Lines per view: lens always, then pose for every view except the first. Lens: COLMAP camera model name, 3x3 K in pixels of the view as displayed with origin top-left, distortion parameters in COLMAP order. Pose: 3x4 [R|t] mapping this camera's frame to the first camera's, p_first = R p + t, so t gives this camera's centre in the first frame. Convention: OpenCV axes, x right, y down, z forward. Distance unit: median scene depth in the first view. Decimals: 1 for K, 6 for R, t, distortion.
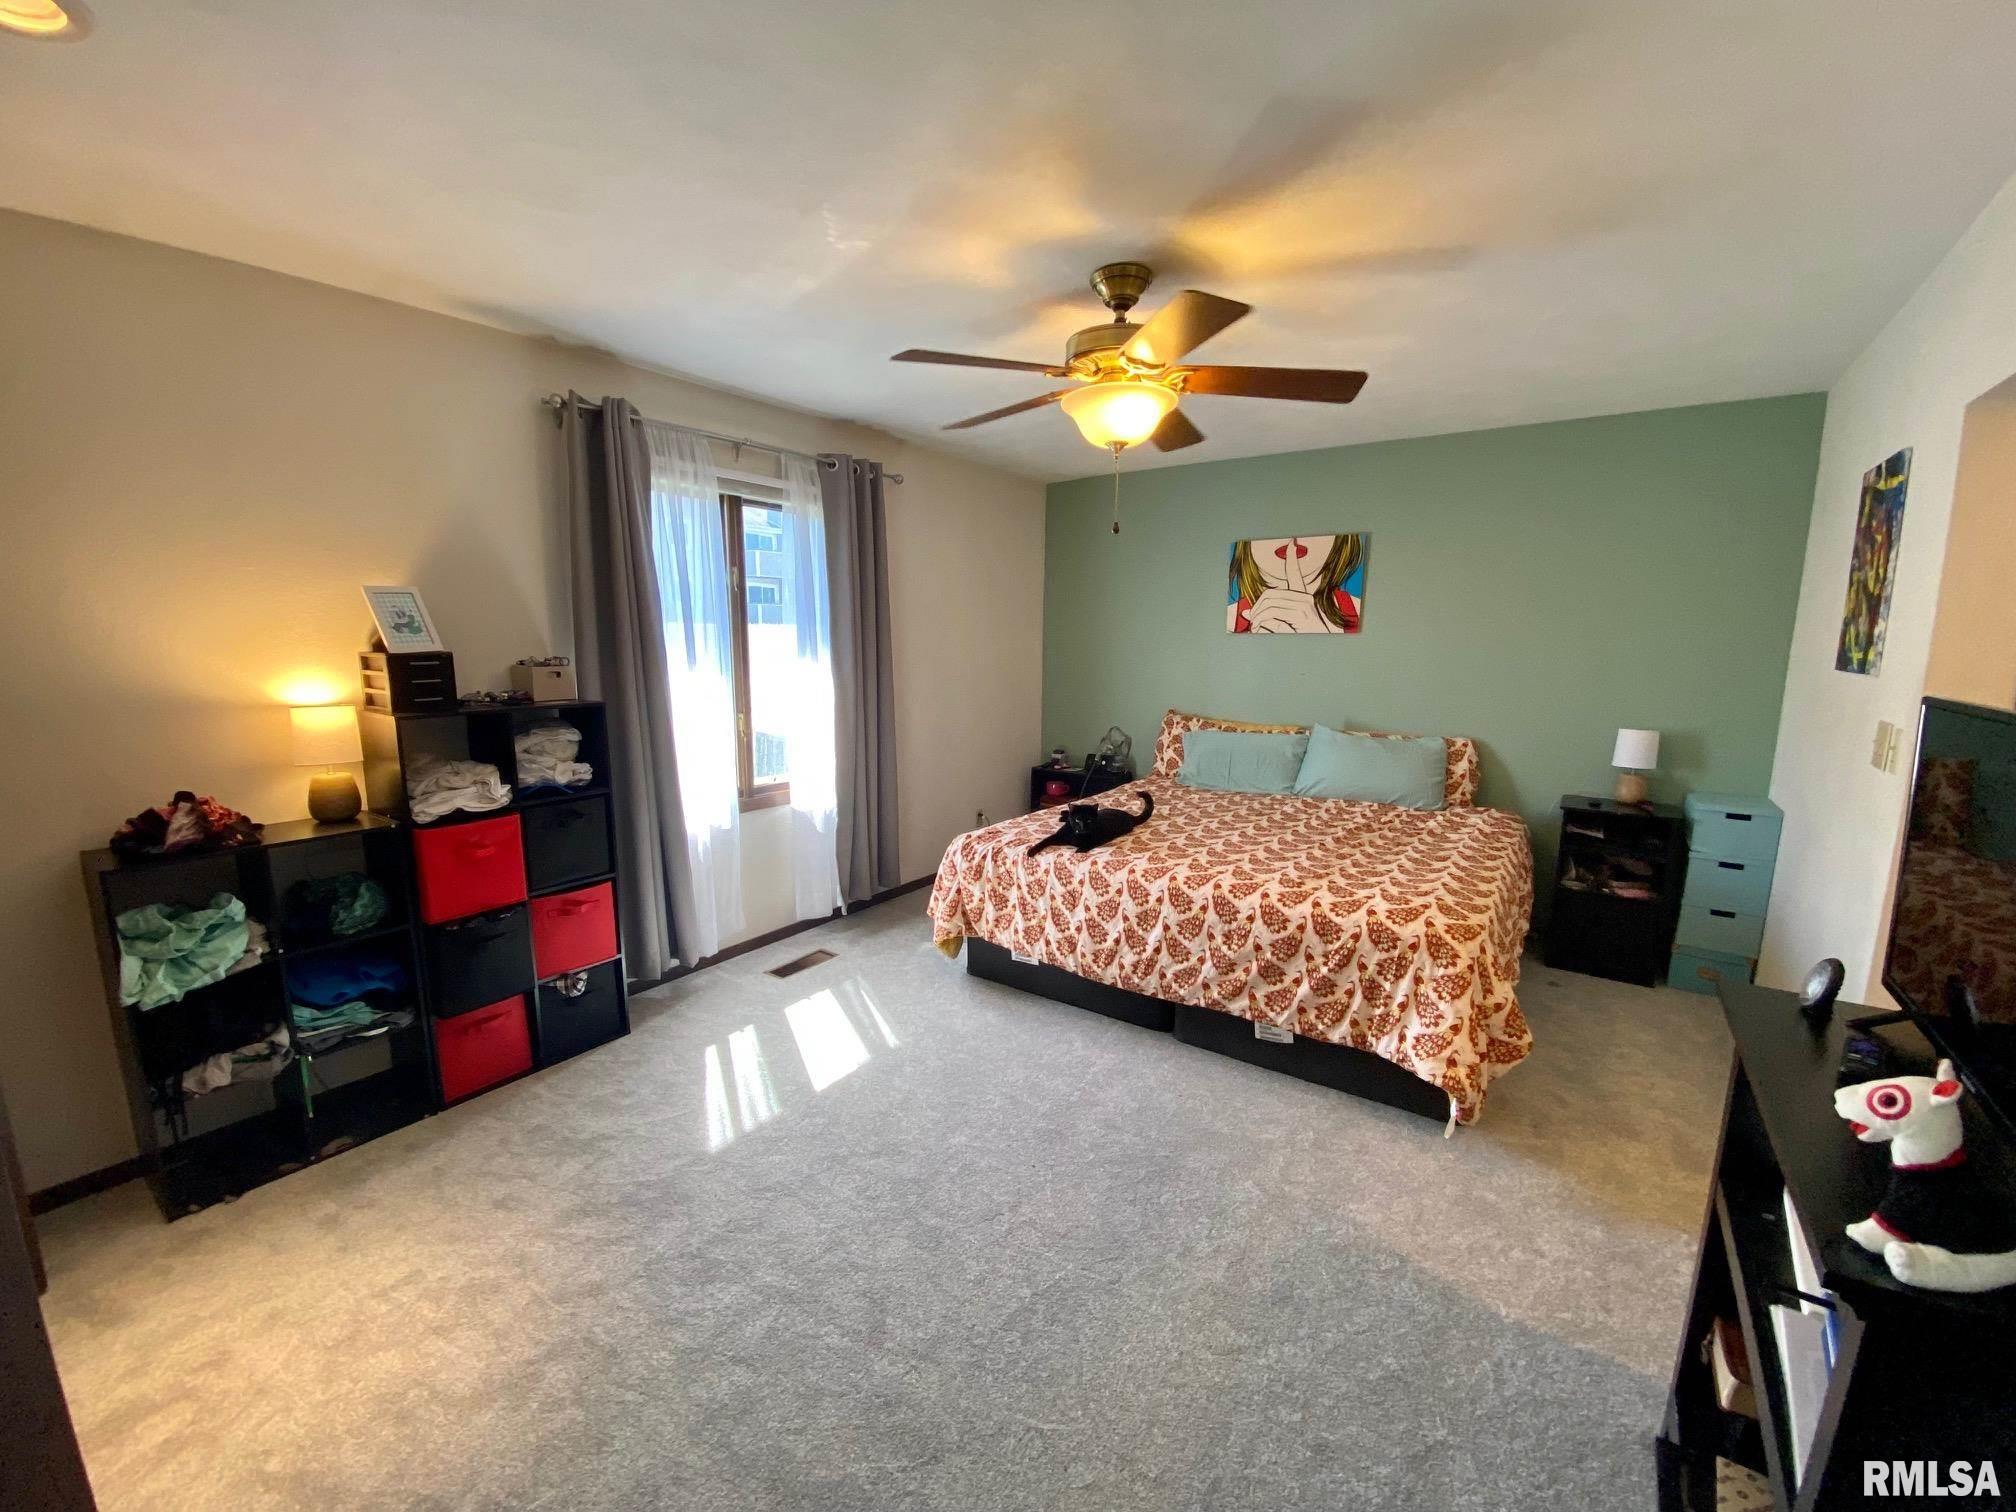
lens RADIAL K [[821.0, 0, 997.3], [0, 821.0, 765.6], [0, 0, 1]] dist [-0.008849, -0.008035]
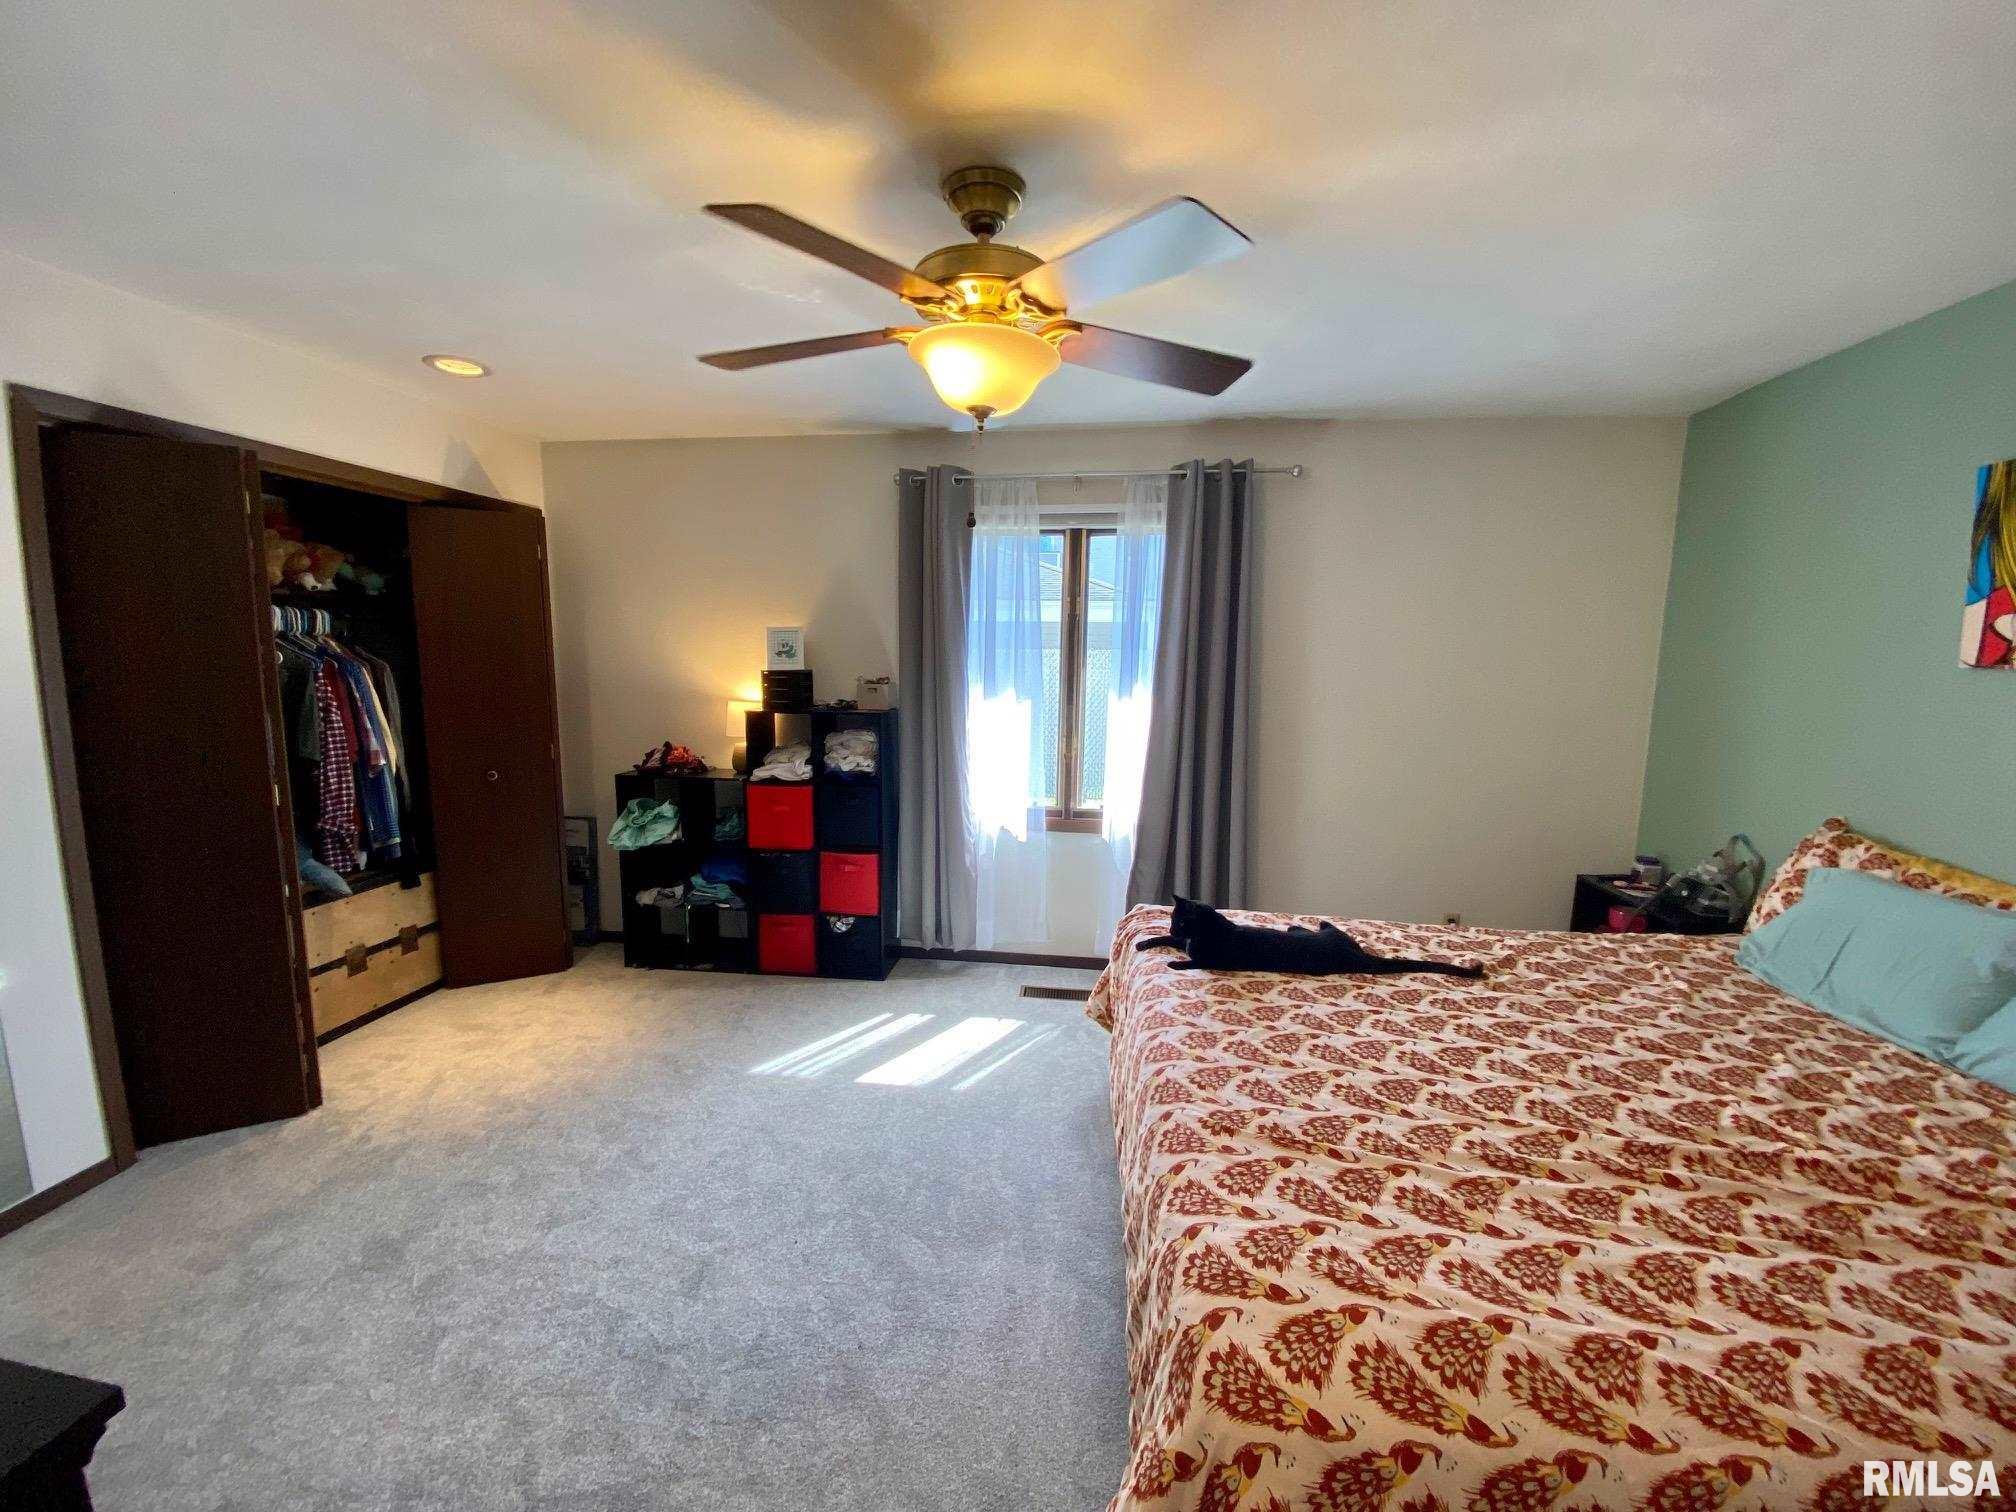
lens RADIAL K [[821.0, 0, 992.1], [0, 821.0, 749.9], [0, 0, 1]] dist [-0.008849, -0.008035]
pose [[0.456770, 0.103827, -0.883505, 0.713692], [-0.146443, 0.988392, 0.040442, -0.096398], [0.877448, 0.110911, 0.466673, 0.561725]]
